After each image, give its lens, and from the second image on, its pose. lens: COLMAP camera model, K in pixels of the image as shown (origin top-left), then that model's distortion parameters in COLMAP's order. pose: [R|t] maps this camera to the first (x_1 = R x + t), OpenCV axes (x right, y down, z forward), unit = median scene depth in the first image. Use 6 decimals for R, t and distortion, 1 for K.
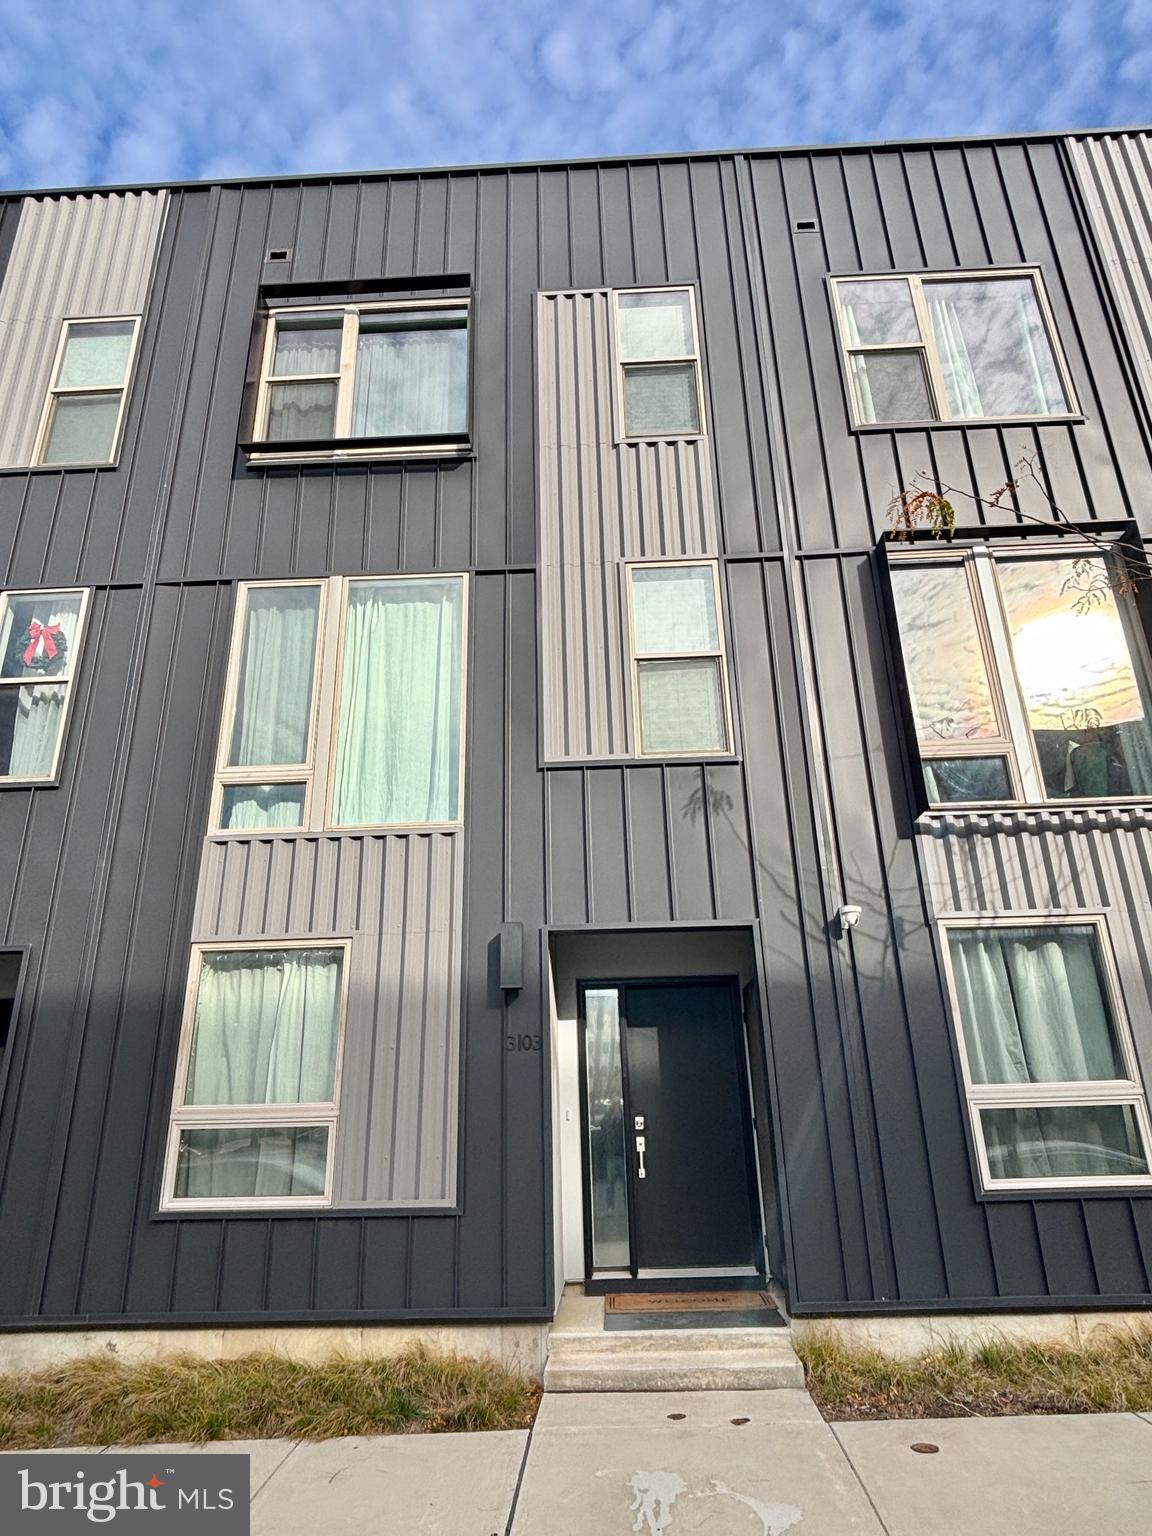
lens RADIAL K [[891.4, 0, 576.0], [0, 891.4, 768.0], [0, 0, 1]] dist [0.028980, -0.057746]
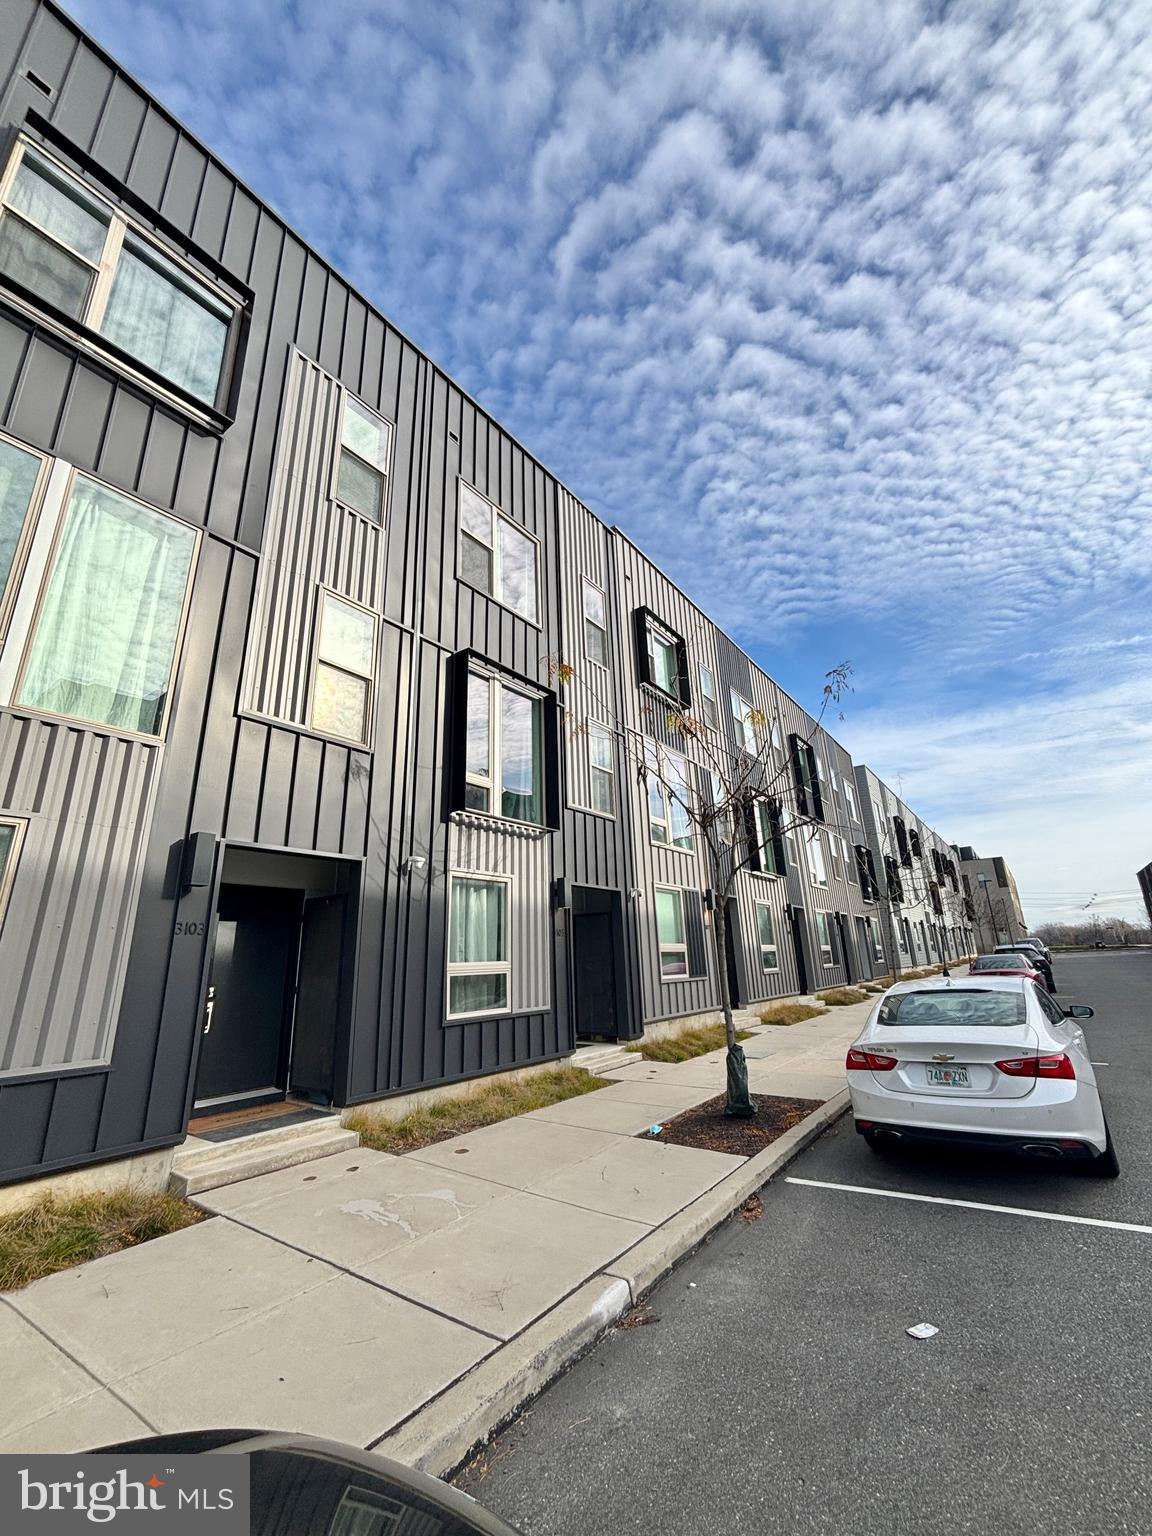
lens RADIAL K [[621.3, 0, 576.0], [0, 621.3, 768.0], [0, 0, 1]] dist [0.000879, 0.000121]
pose [[0.555907, 0.252183, 0.792068, -0.481115], [-0.266483, 0.956644, -0.117552, 0.051248], [-0.787371, -0.145725, 0.599008, 0.088258]]
